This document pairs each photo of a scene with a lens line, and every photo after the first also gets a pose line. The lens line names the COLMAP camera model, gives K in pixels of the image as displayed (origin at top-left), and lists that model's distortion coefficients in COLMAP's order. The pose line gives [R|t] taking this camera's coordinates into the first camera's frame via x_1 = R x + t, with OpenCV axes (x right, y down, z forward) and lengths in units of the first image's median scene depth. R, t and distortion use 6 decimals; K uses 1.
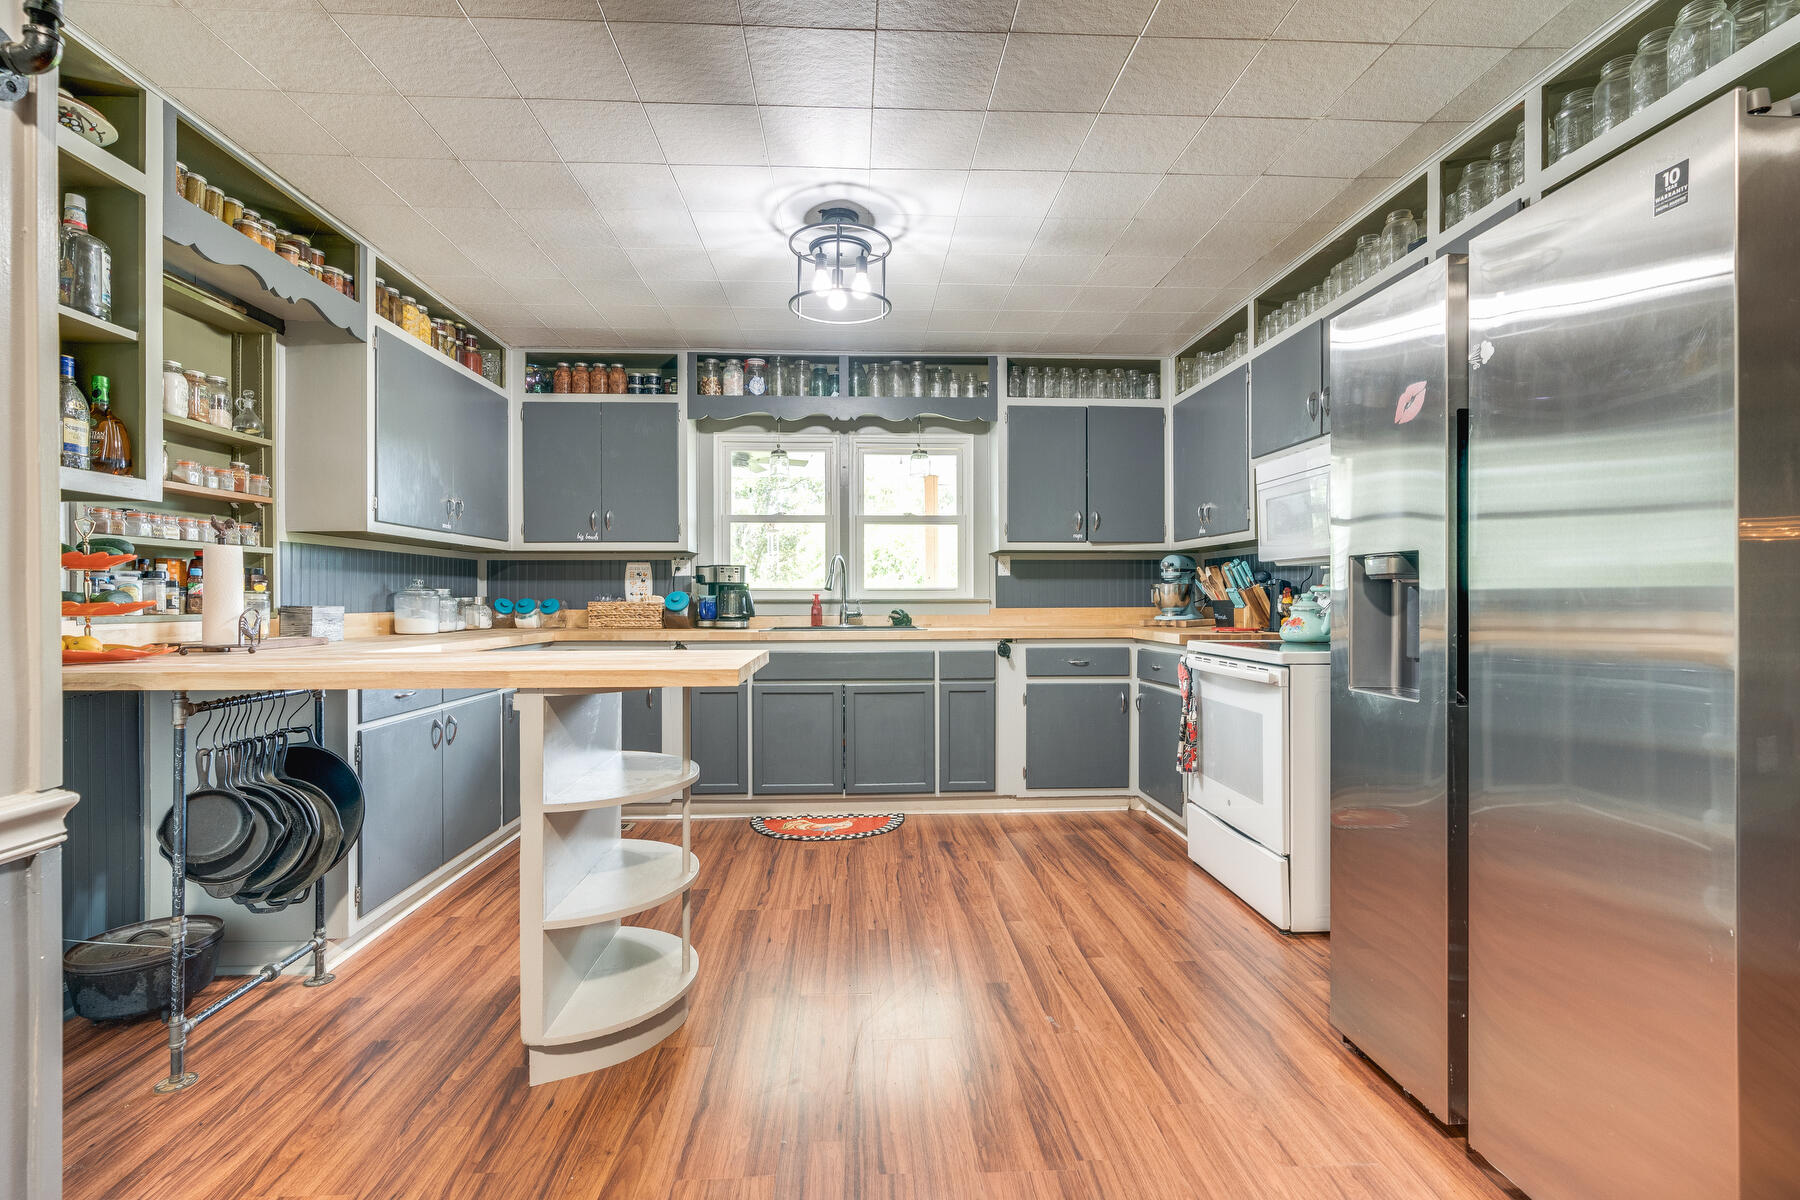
lens RADIAL K [[820.0, 0, 897.6], [0, 820.0, 601.5], [0, 0, 1]] dist [-0.012013, 0.001039]
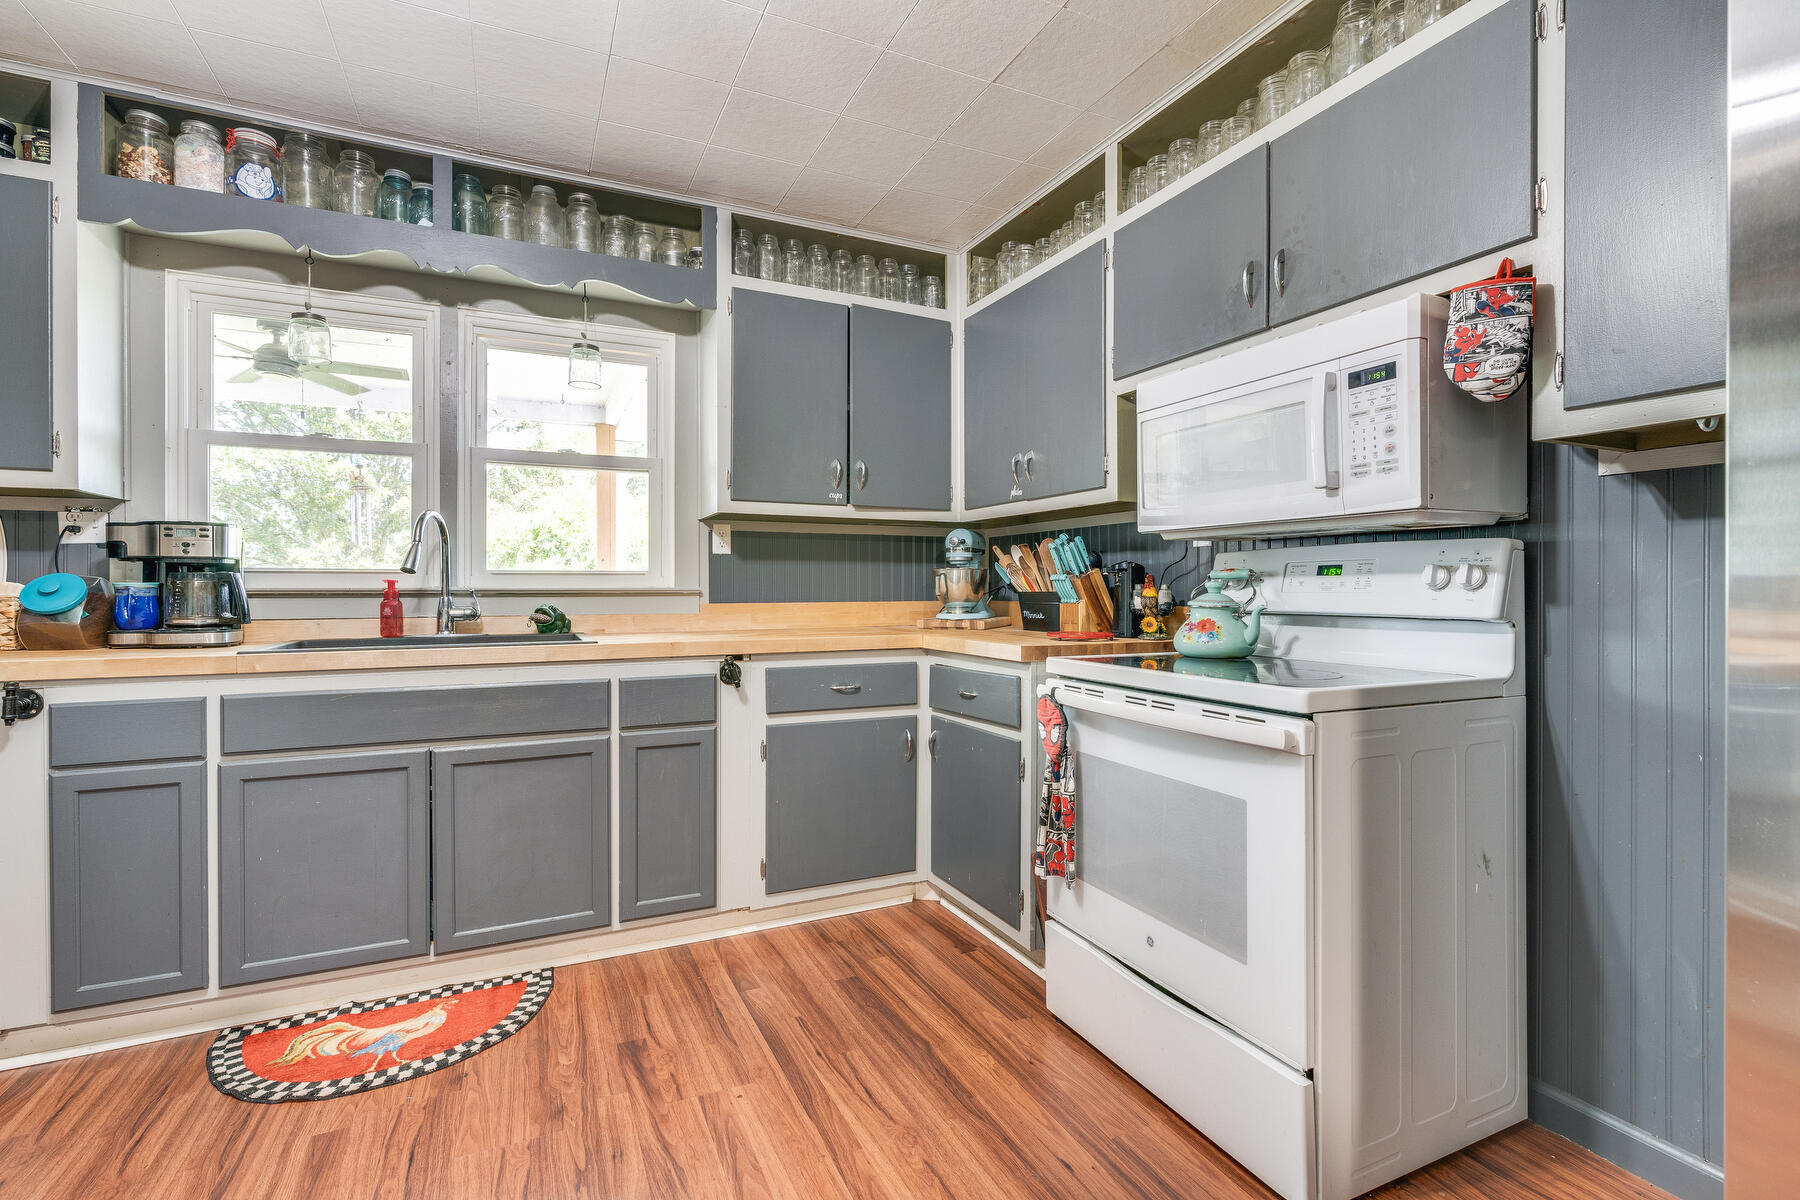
lens RADIAL K [[820.0, 0, 896.2], [0, 820.0, 584.0], [0, 0, 1]] dist [-0.012013, 0.001039]
pose [[0.927676, 0.003776, 0.373368, 0.015328], [-0.000327, 0.999957, -0.009300, -0.001536], [-0.373387, 0.008505, 0.927637, 0.366850]]
